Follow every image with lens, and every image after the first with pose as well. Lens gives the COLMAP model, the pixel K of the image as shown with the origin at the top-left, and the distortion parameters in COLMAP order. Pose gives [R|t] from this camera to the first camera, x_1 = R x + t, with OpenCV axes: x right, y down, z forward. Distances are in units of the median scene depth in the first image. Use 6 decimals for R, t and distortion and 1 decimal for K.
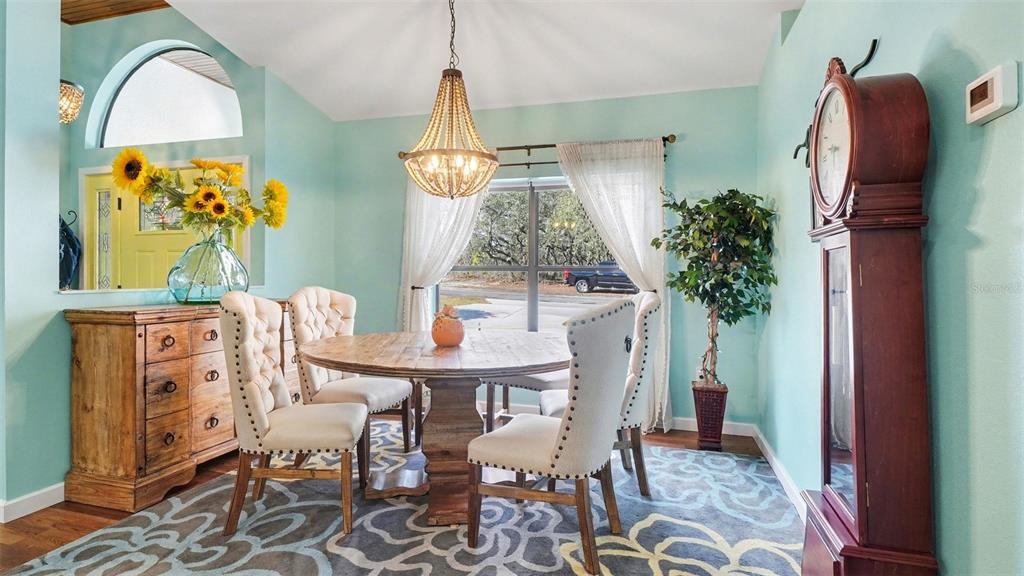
lens RADIAL K [[503.7, 0, 513.3], [0, 503.7, 278.3], [0, 0, 1]] dist [0.001191, -0.004457]
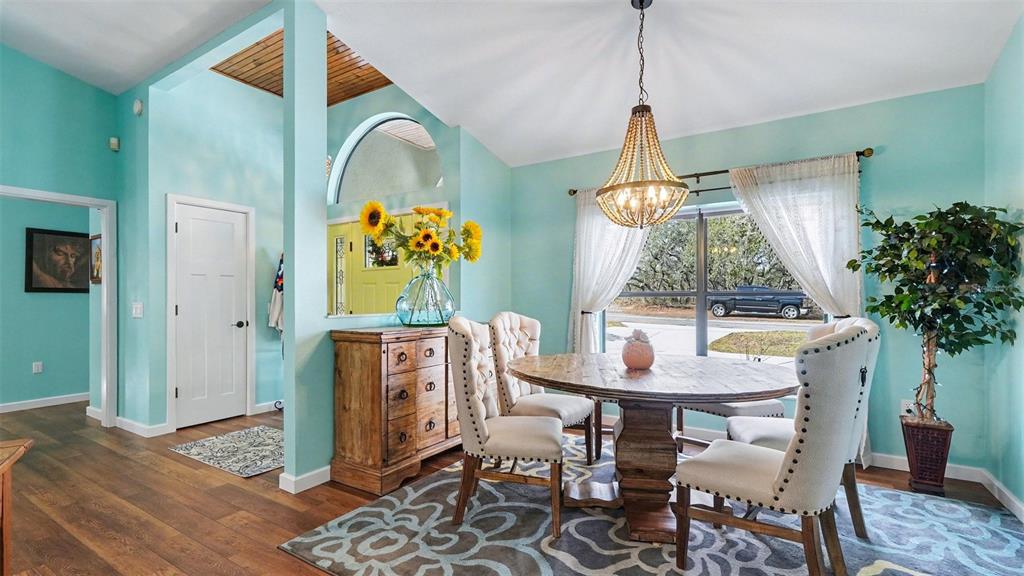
lens RADIAL K [[456.2, 0, 510.4], [0, 456.2, 300.1], [0, 0, 1]] dist [0.001390, -0.000841]
pose [[0.960382, -0.007325, -0.278589, -0.121288], [0.005419, 0.999956, -0.007613, -0.002994], [0.278633, 0.005801, 0.960380, 0.010960]]
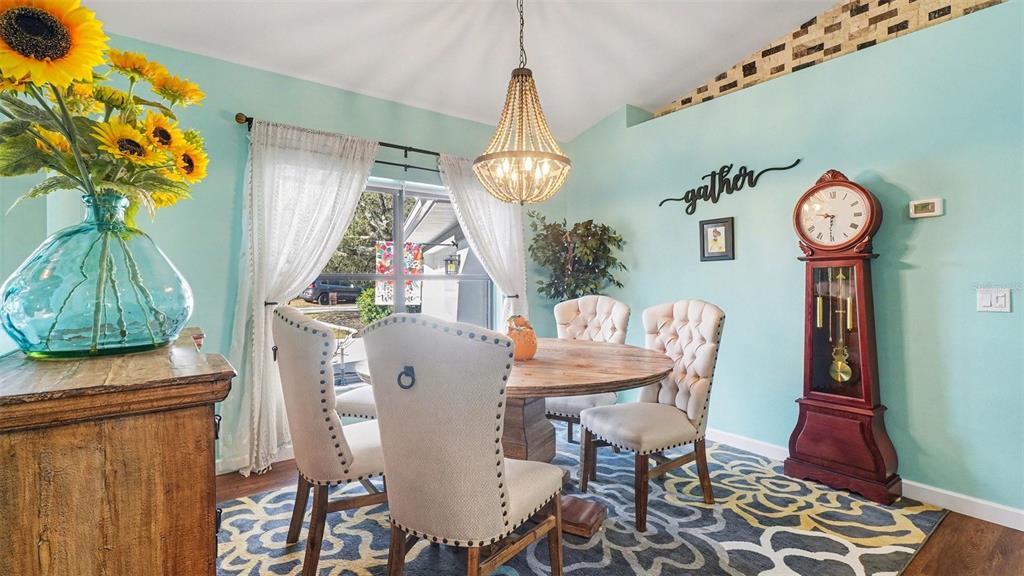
lens RADIAL K [[466.1, 0, 513.9], [0, 466.1, 285.3], [0, 0, 1]] dist [0.000566, -0.000719]
pose [[0.605970, -0.015170, 0.795343, -0.839559], [0.015609, 0.999852, 0.007178, -0.011872], [-0.795334, 0.008065, 0.606117, 0.480825]]
